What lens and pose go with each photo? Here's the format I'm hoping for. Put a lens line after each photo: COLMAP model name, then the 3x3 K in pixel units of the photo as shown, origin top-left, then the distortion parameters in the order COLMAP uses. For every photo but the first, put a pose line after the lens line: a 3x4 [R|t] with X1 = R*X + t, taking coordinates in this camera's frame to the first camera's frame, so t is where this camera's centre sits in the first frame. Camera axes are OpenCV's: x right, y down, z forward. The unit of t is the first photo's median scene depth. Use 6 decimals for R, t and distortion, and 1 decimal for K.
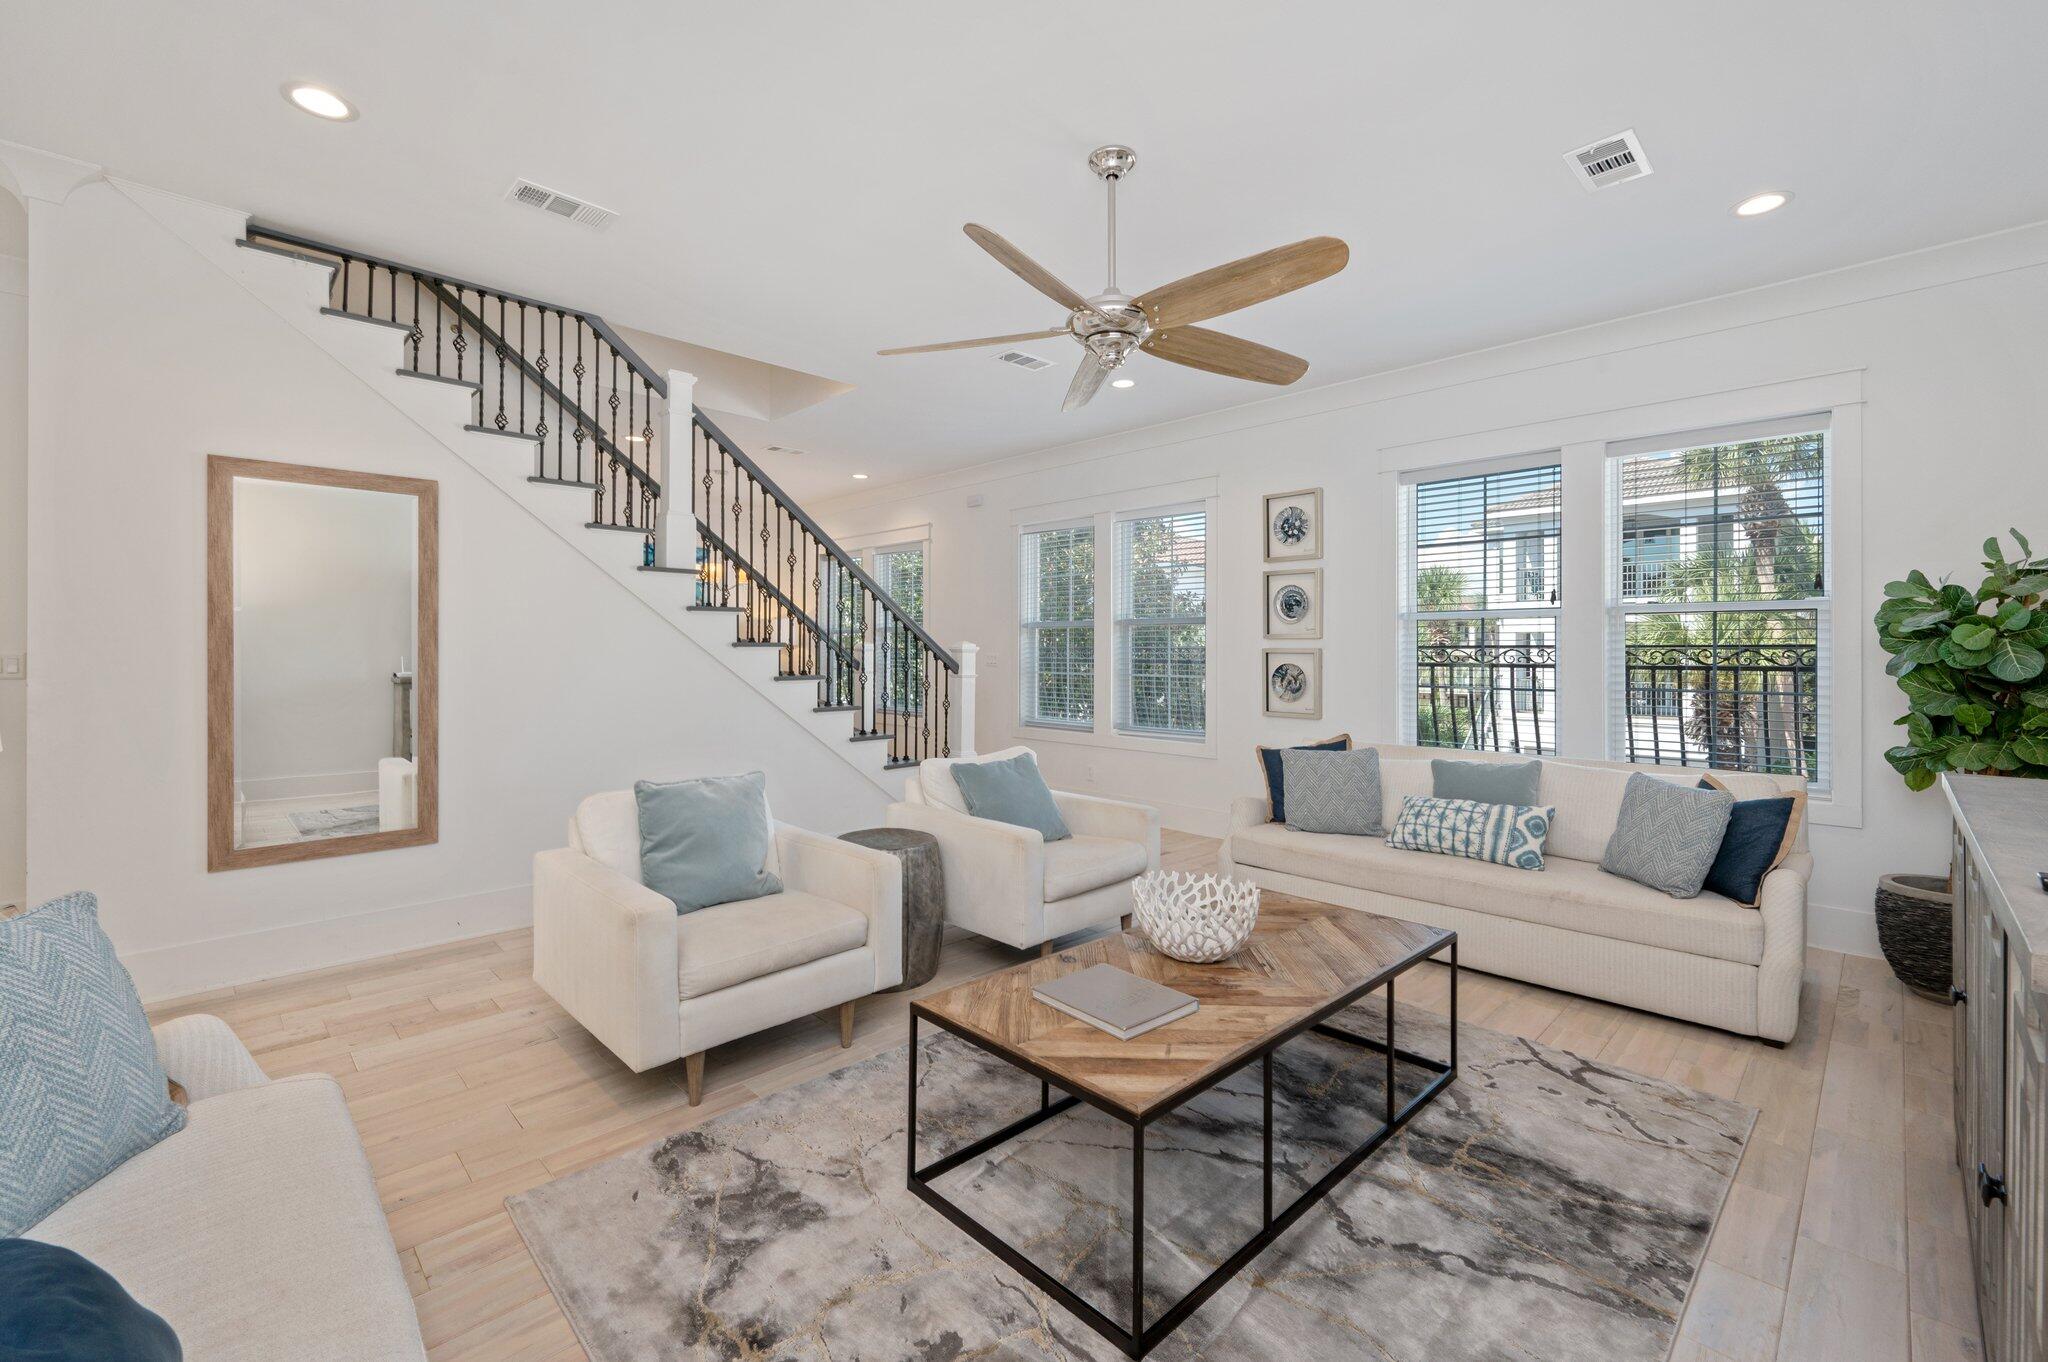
lens RADIAL K [[873.3, 0, 1024.8], [0, 873.3, 638.7], [0, 0, 1]] dist [-0.002294, -0.000278]
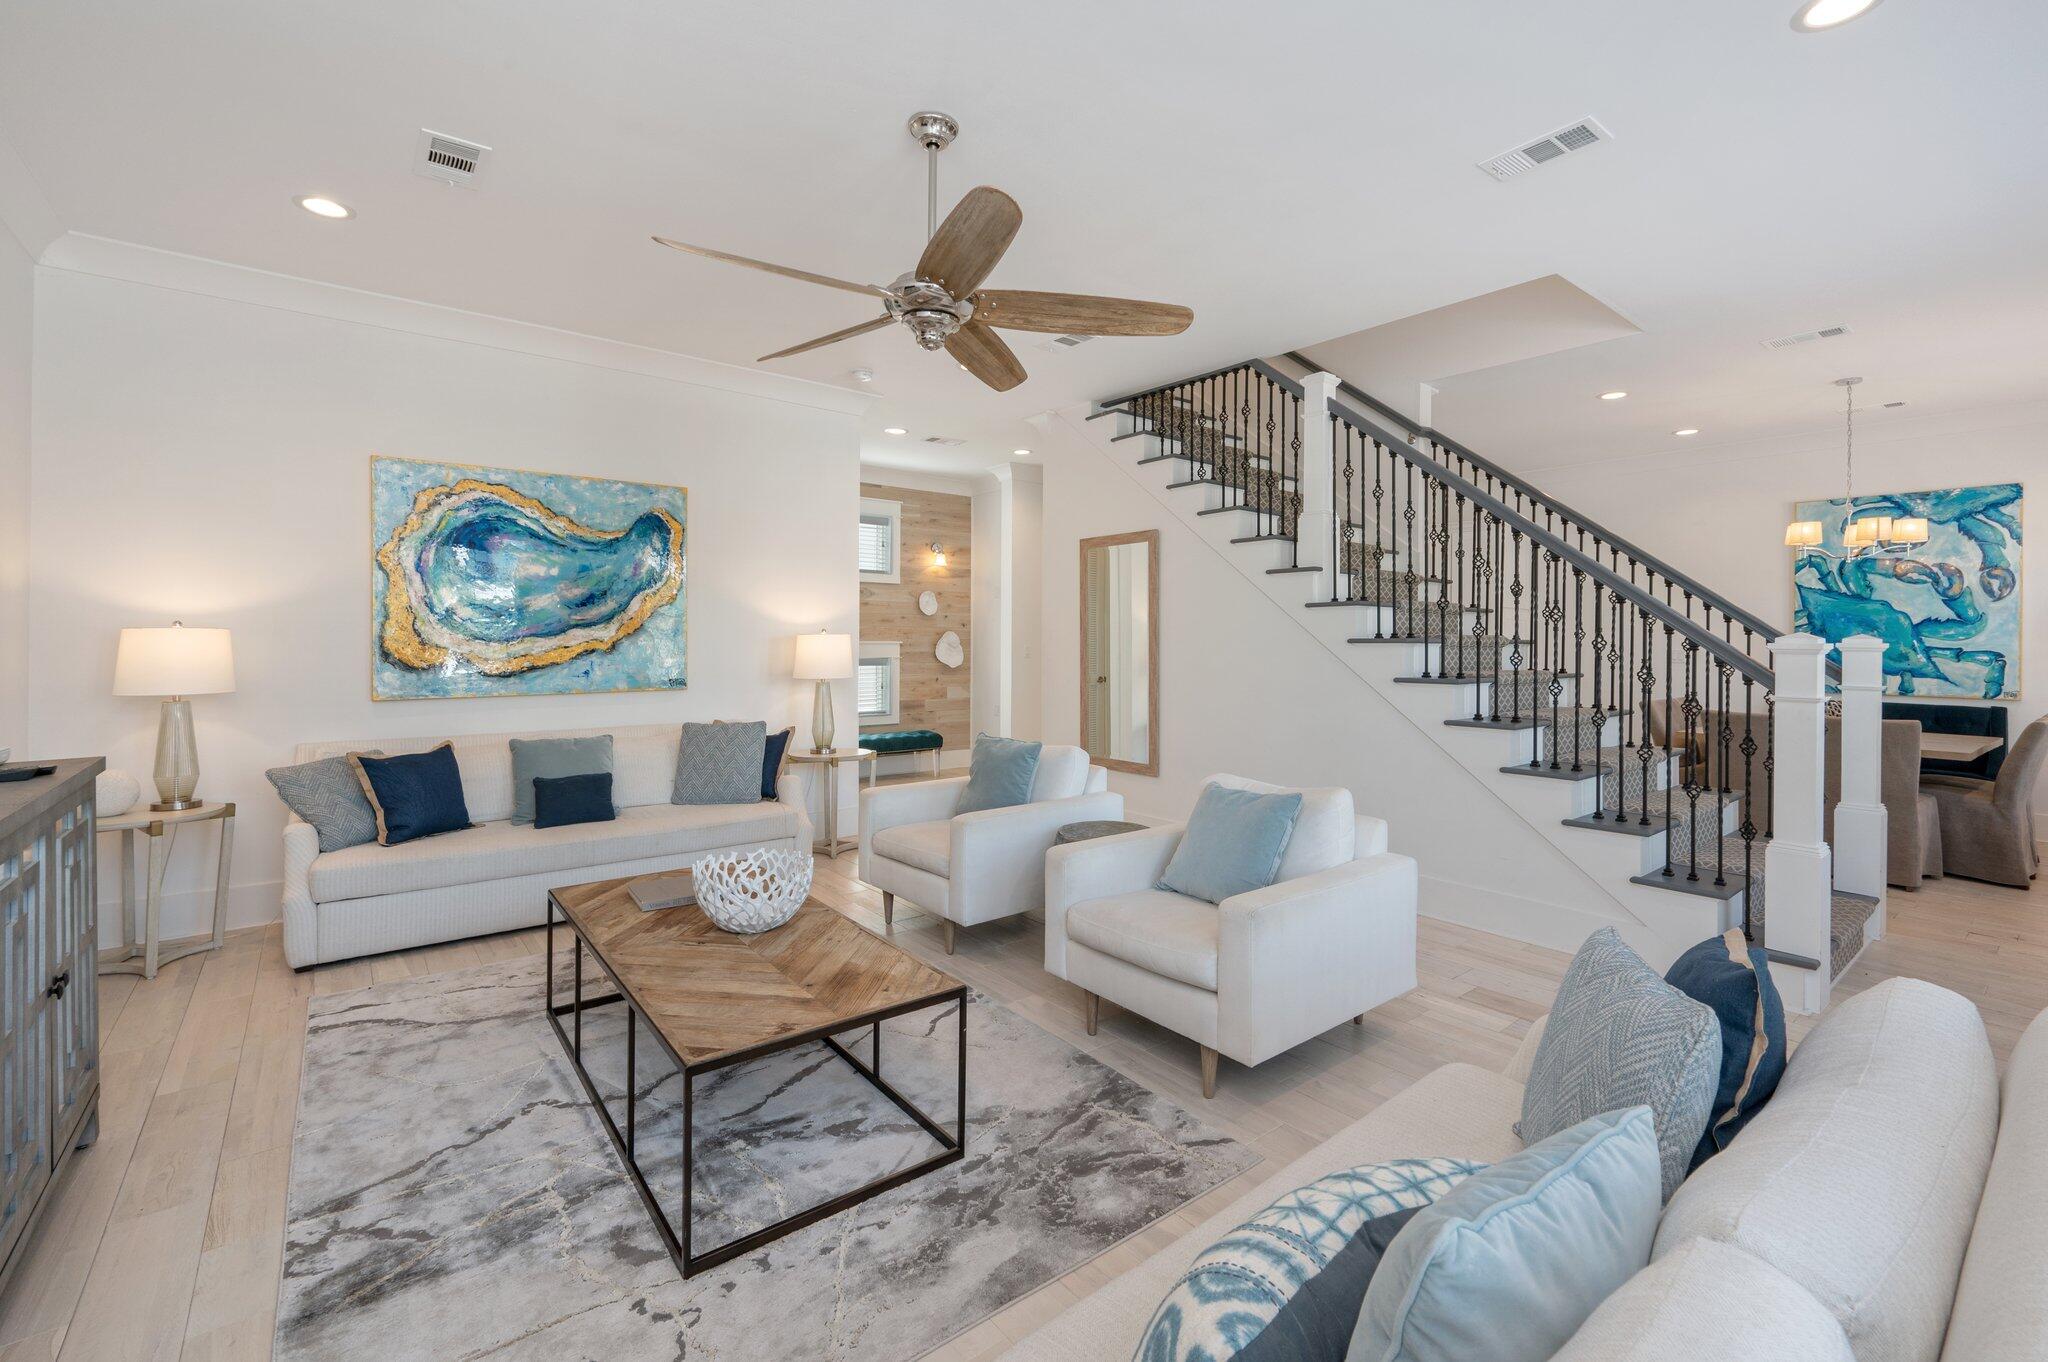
lens RADIAL K [[873.3, 0, 1024.8], [0, 873.3, 638.7], [0, 0, 1]] dist [-0.002294, -0.000278]
pose [[-0.104580, -0.003804, -0.994509, 0.795215], [0.005833, 0.999973, -0.004438, 0.007086], [0.994499, -0.006265, -0.104555, 0.930199]]
